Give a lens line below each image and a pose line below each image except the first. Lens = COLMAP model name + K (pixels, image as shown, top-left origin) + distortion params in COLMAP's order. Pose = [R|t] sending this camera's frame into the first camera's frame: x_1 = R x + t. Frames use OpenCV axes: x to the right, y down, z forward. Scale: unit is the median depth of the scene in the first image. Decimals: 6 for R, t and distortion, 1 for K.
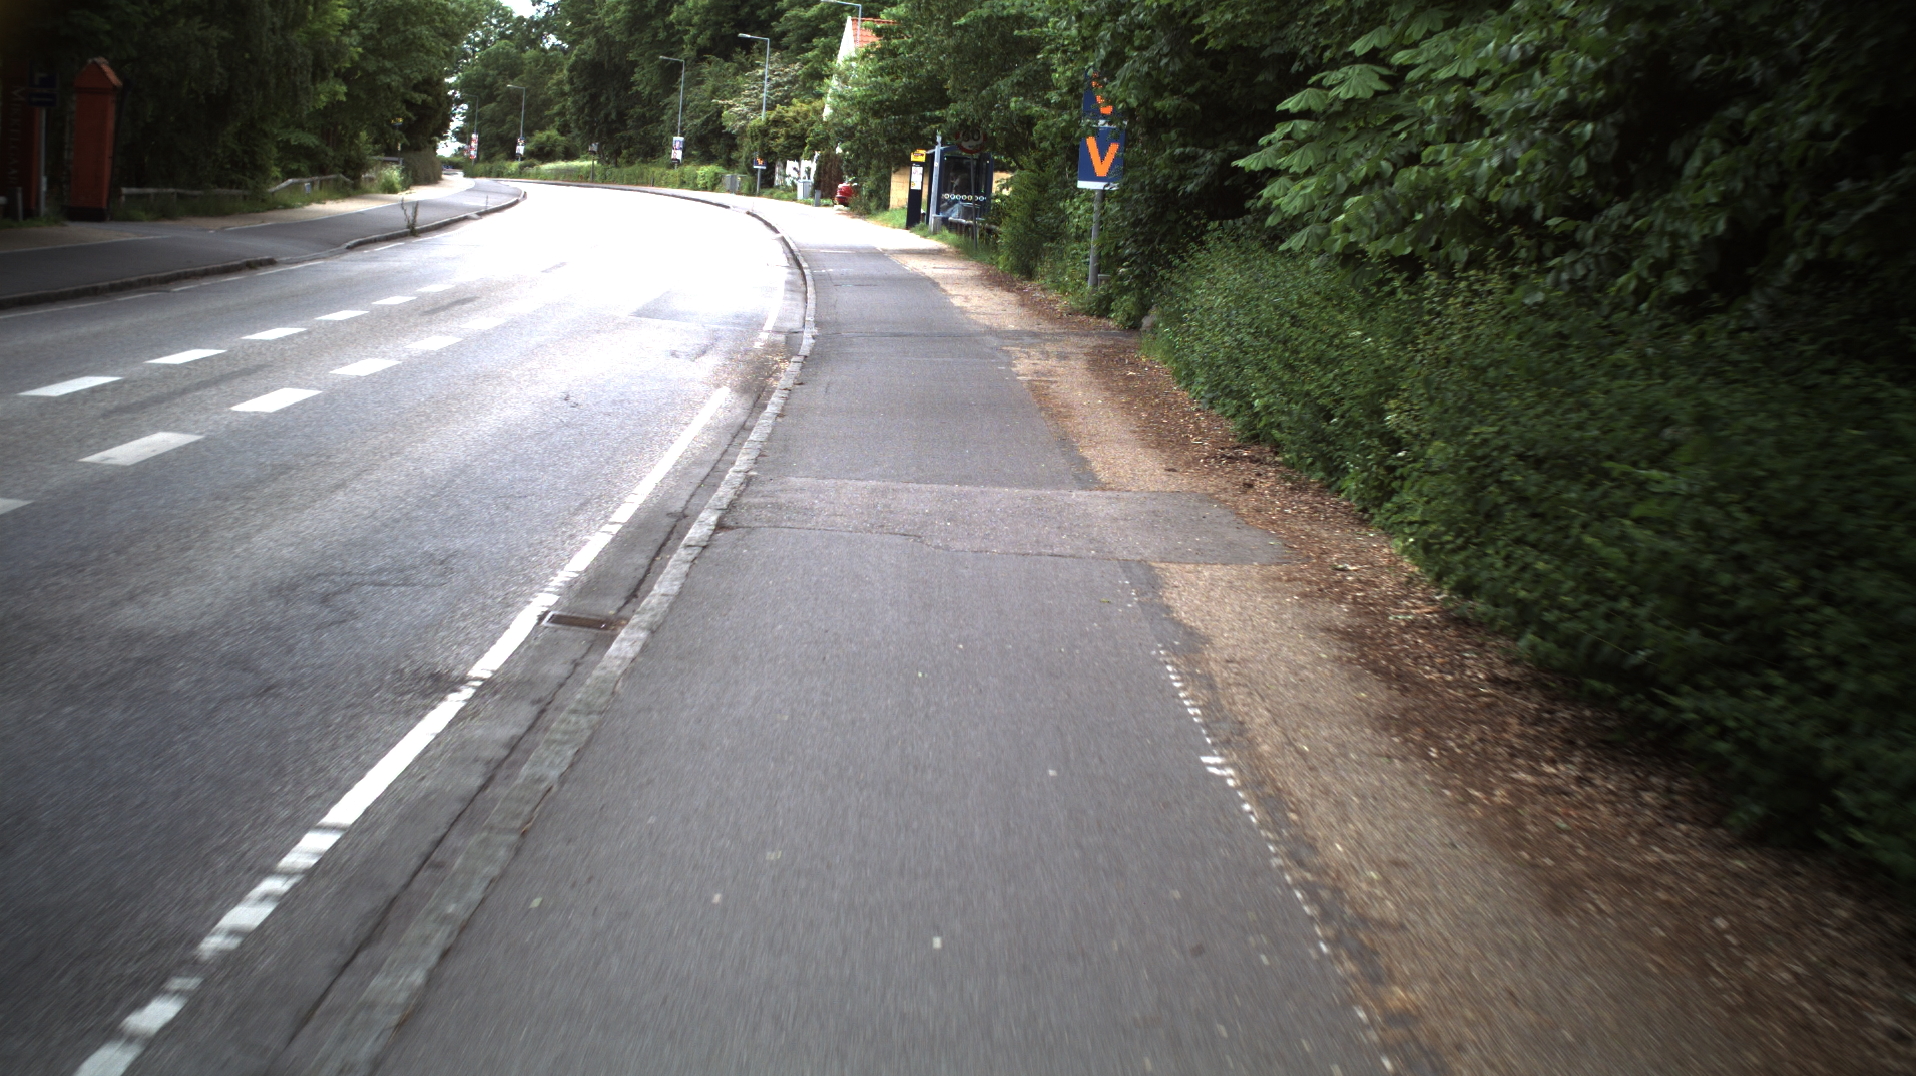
lens RADIAL K [[3350.1, 0, 958.0], [0, 3350.1, 538.0], [0, 0, 1]] dist [-0.296818, 0.411661]
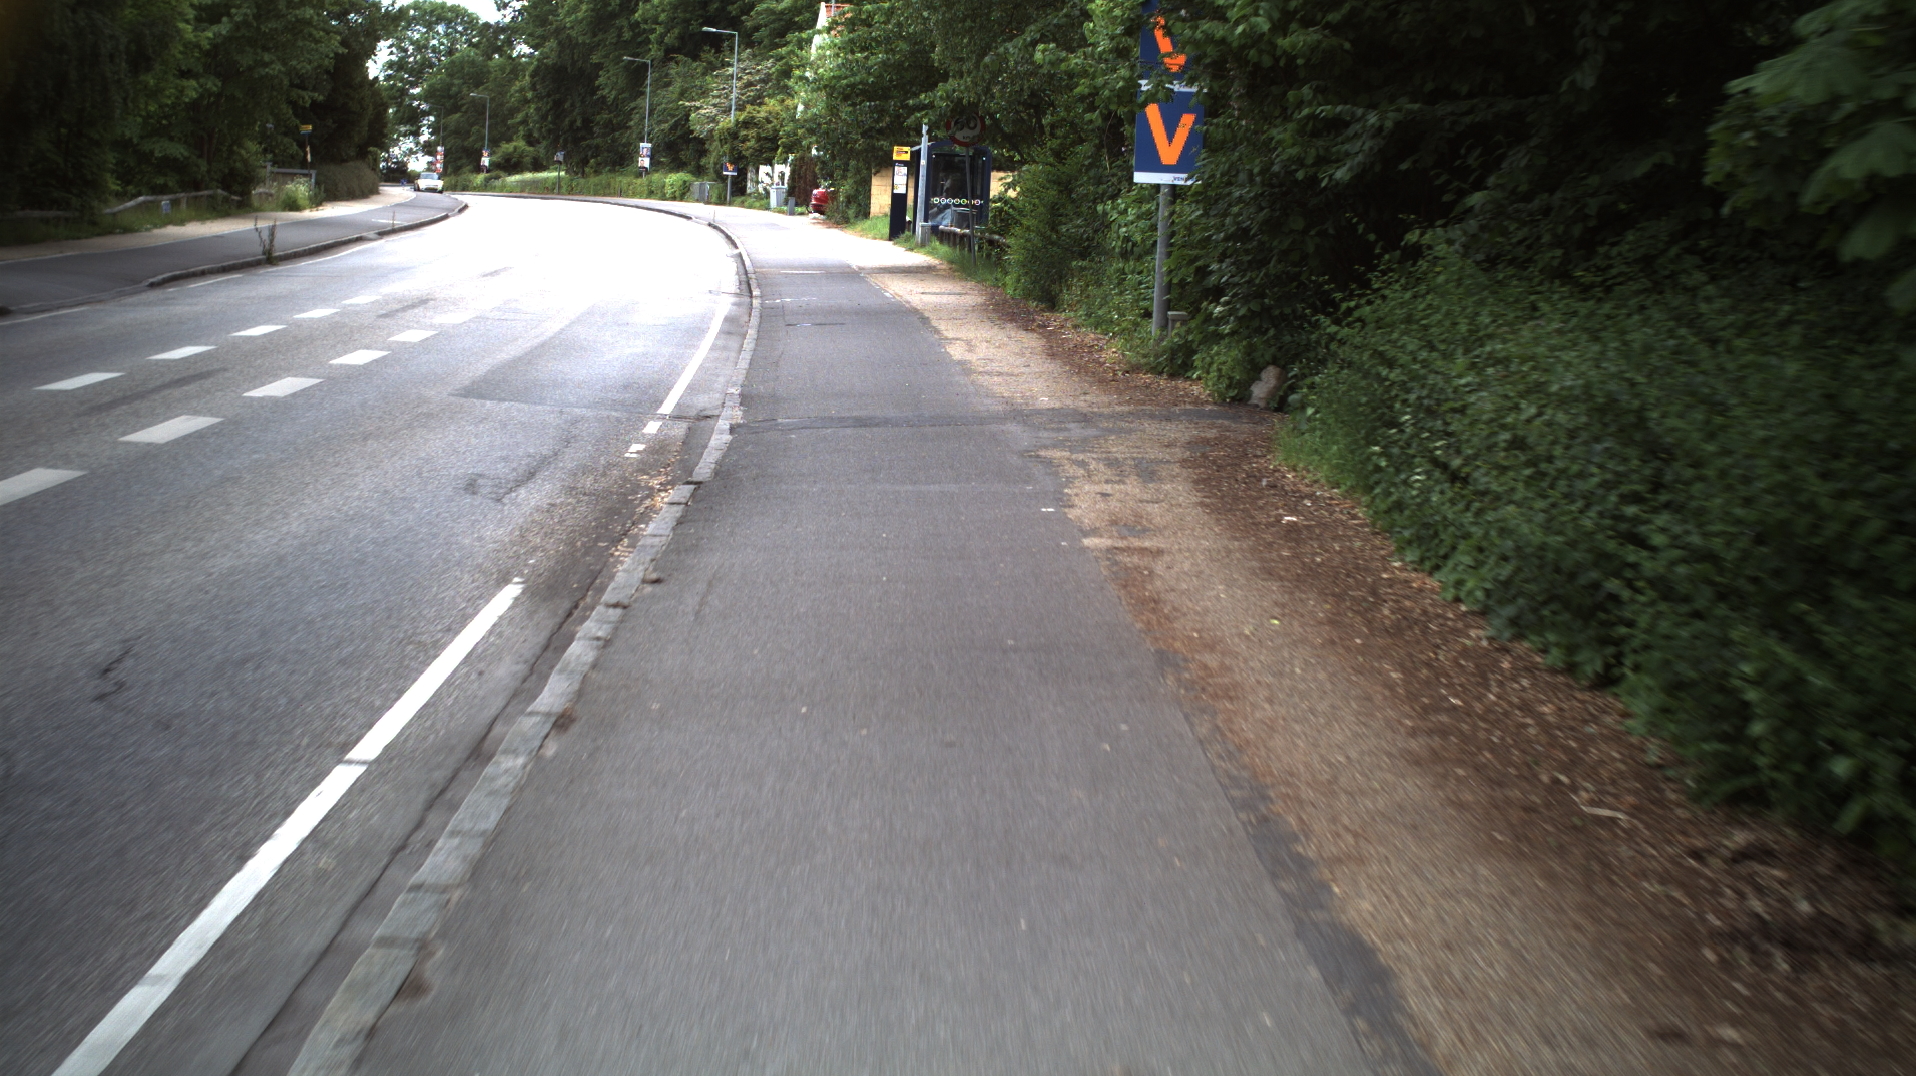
lens RADIAL K [[3350.1, 0, 958.0], [0, 3350.1, 538.0], [0, 0, 1]] dist [-0.296818, 0.411661]
pose [[0.999786, -0.020647, 0.001518, -0.001173], [0.020649, 0.999786, -0.001440, -0.020470], [-0.001488, 0.001471, 0.999998, 0.203210]]
